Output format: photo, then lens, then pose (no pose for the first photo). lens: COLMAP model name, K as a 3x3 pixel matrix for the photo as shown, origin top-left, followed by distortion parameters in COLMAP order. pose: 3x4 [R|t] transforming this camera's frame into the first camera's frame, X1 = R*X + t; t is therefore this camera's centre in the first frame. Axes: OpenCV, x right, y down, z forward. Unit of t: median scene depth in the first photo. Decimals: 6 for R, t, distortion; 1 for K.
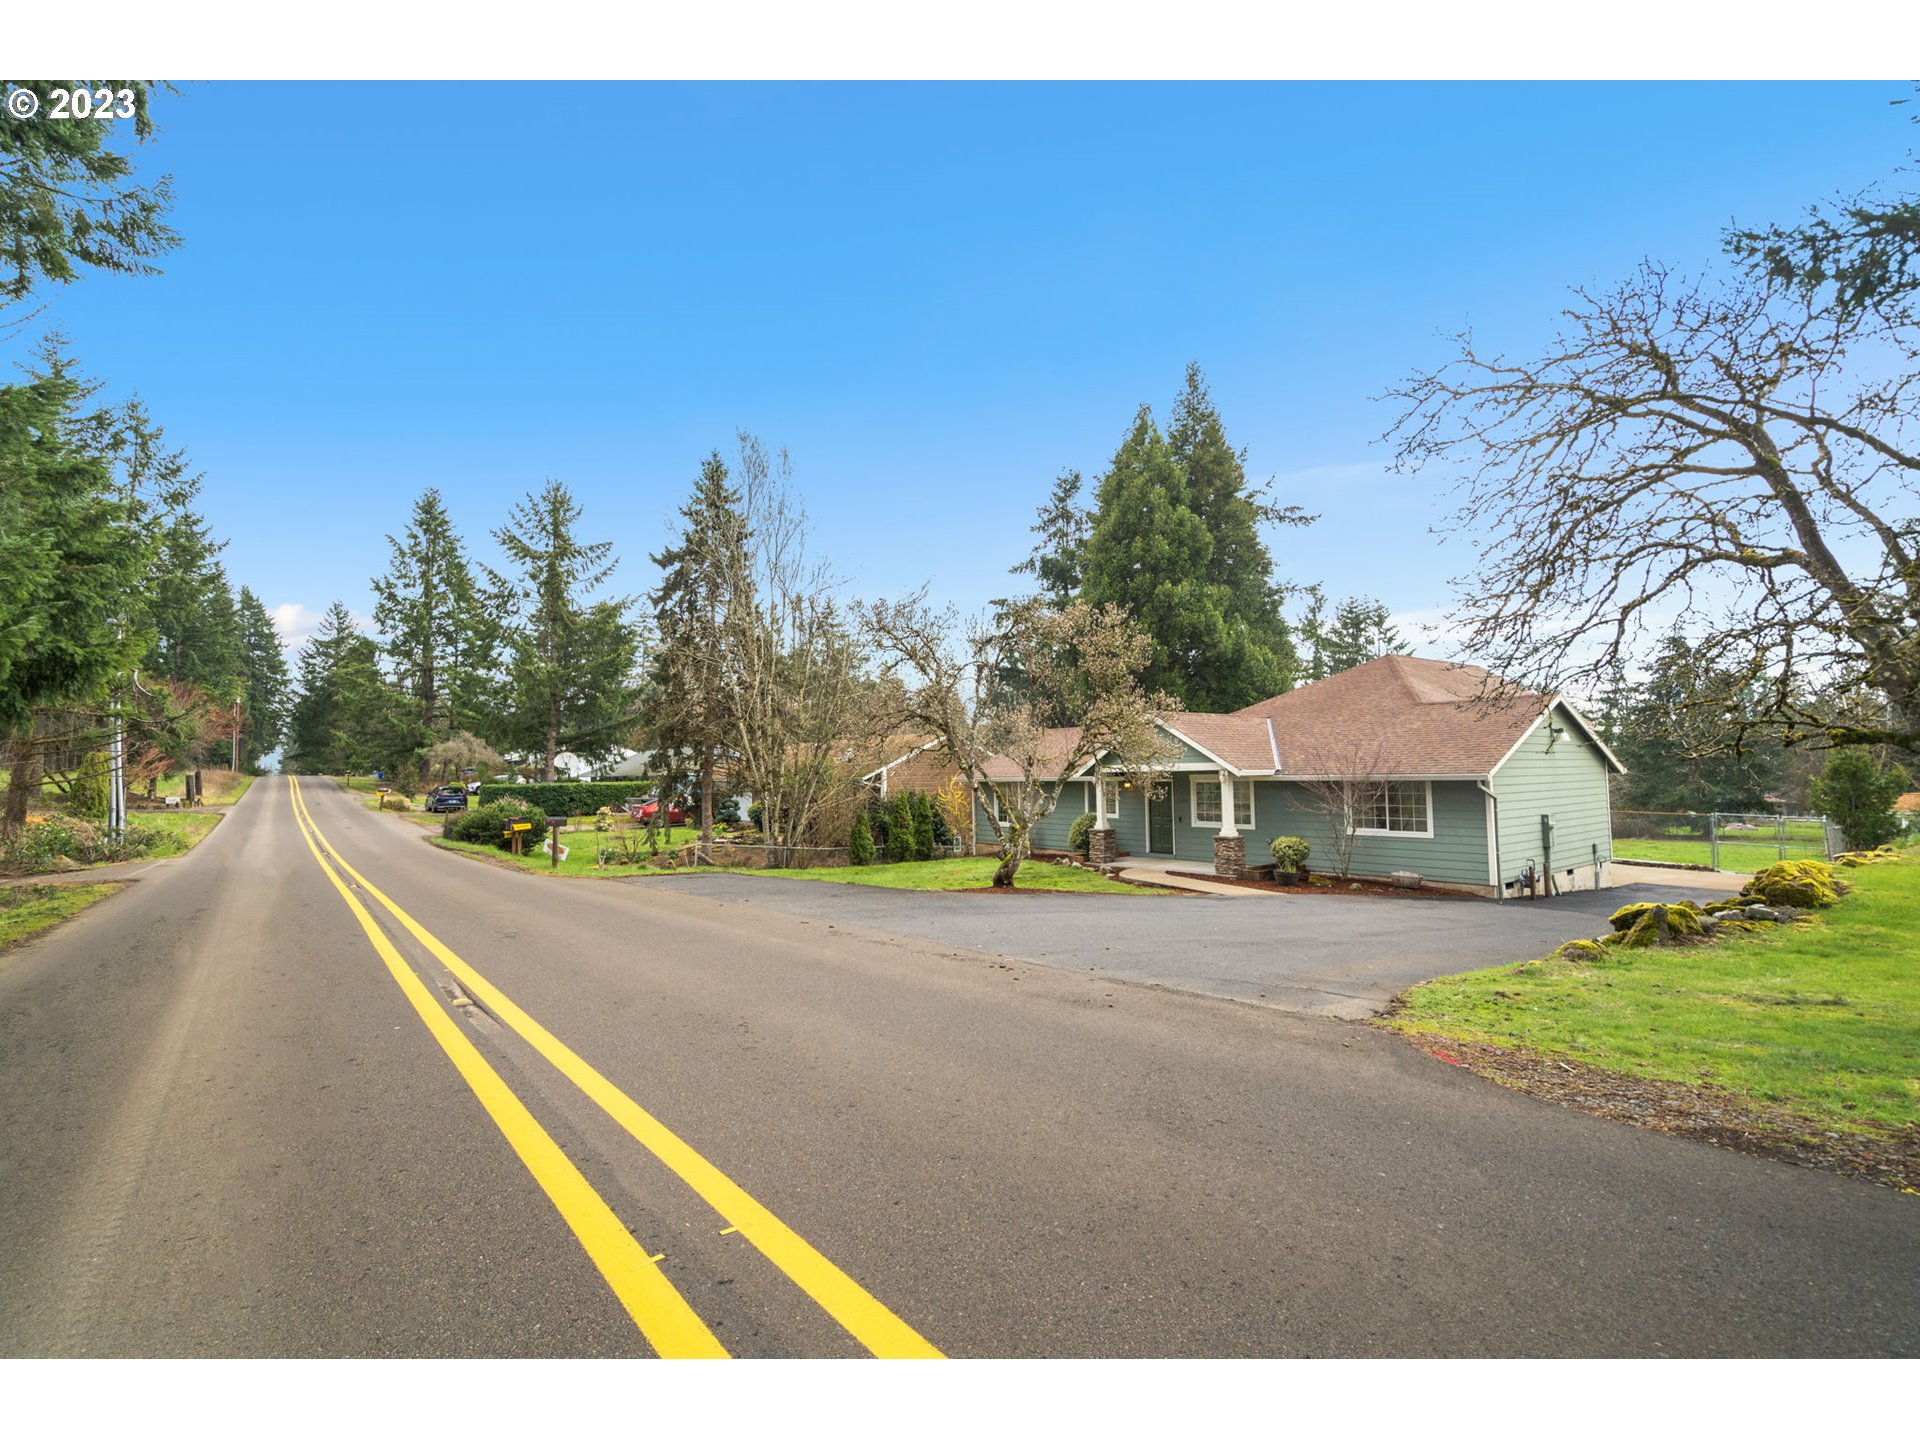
lens RADIAL K [[874.5, 0, 965.6], [0, 874.5, 724.4], [0, 0, 1]] dist [0.000159, 0.004958]
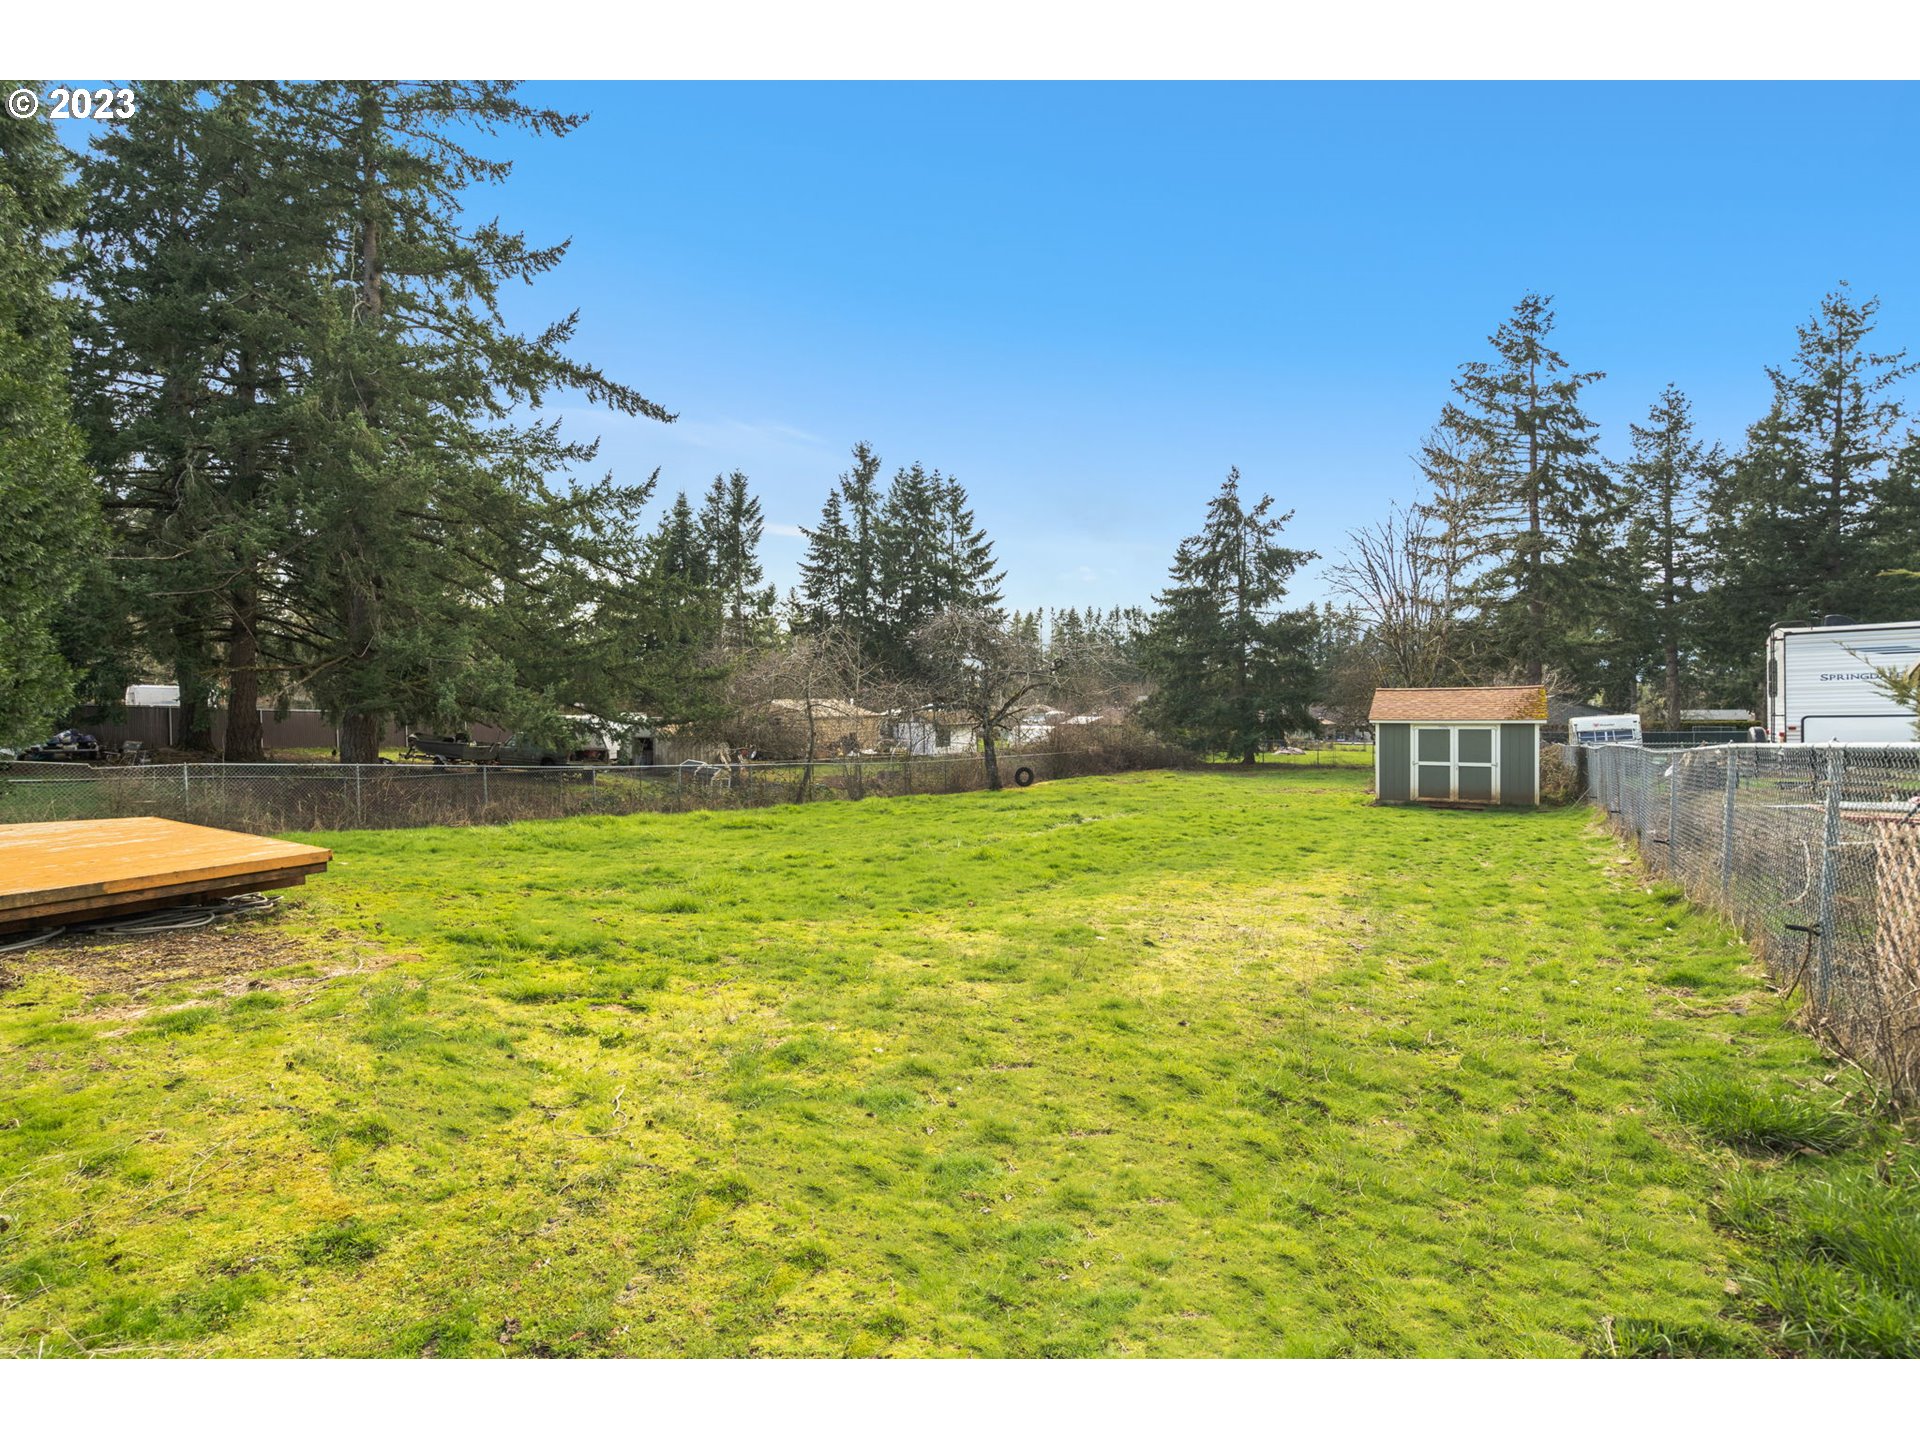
lens RADIAL K [[874.5, 0, 962.8], [0, 874.5, 711.8], [0, 0, 1]] dist [0.000159, 0.004958]
pose [[0.942244, 0.003694, 0.334908, 0.984704], [-0.024954, 0.997934, 0.059199, 0.119921], [-0.333997, -0.064137, 0.940389, 1.026693]]
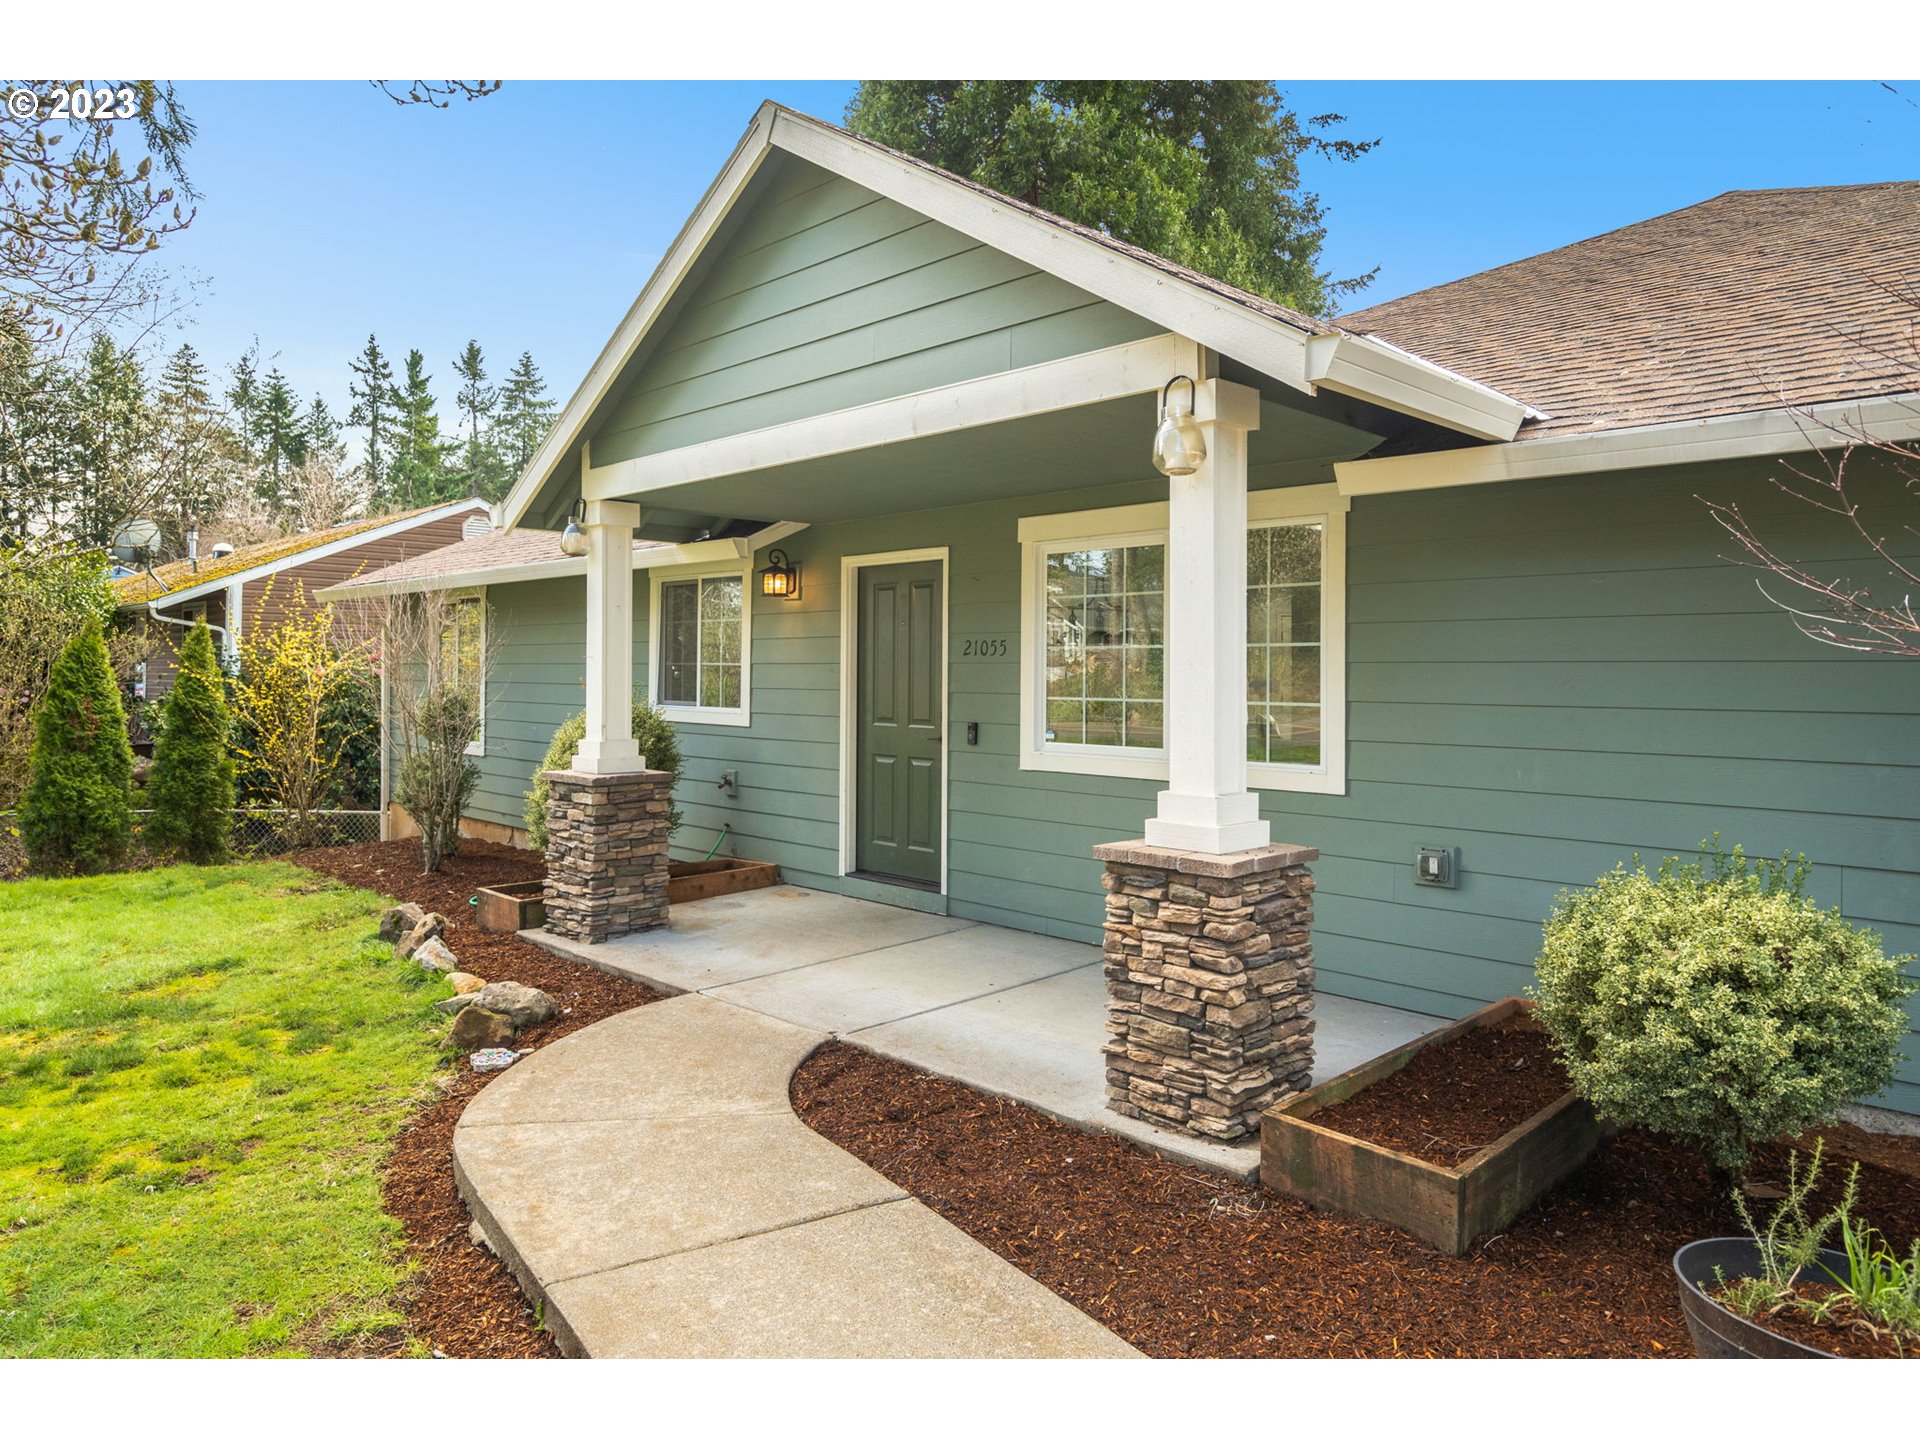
lens RADIAL K [[1232.6, 0, 953.5], [0, 1232.6, 674.6], [0, 0, 1]] dist [0.005718, 0.000382]
pose [[0.993114, 0.022567, 0.114959, 0.204078], [-0.028886, 0.998145, 0.053598, 0.077812], [-0.113537, -0.056550, 0.991923, 0.697561]]
